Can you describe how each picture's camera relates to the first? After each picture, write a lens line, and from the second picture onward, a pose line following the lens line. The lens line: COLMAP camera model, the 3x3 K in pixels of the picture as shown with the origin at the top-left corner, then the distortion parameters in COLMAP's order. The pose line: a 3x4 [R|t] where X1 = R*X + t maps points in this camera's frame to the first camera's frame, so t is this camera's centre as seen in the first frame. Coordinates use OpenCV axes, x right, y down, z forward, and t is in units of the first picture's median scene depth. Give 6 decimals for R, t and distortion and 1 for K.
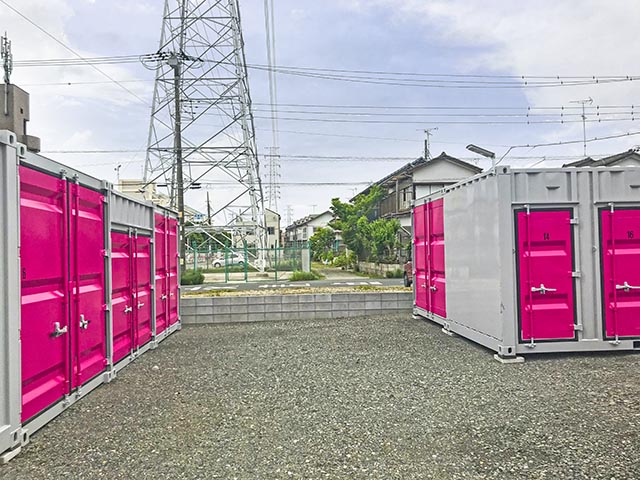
lens RADIAL K [[527.7, 0, 320.0], [0, 527.7, 240.0], [0, 0, 1]] dist [0.104606, -0.173371]
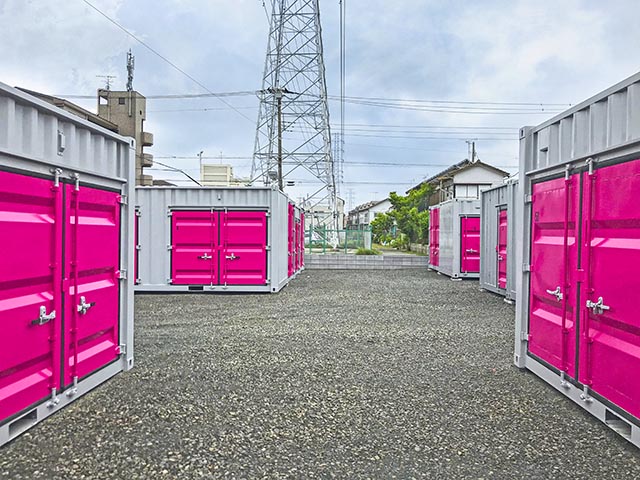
lens RADIAL K [[527.7, 0, 320.0], [0, 527.7, 240.0], [0, 0, 1]] dist [0.104606, -0.173371]
pose [[0.993056, 0.033501, -0.112774, 0.002635], [-0.029816, 0.998970, 0.034205, -0.003156], [0.113804, -0.030605, 0.993032, -0.285598]]
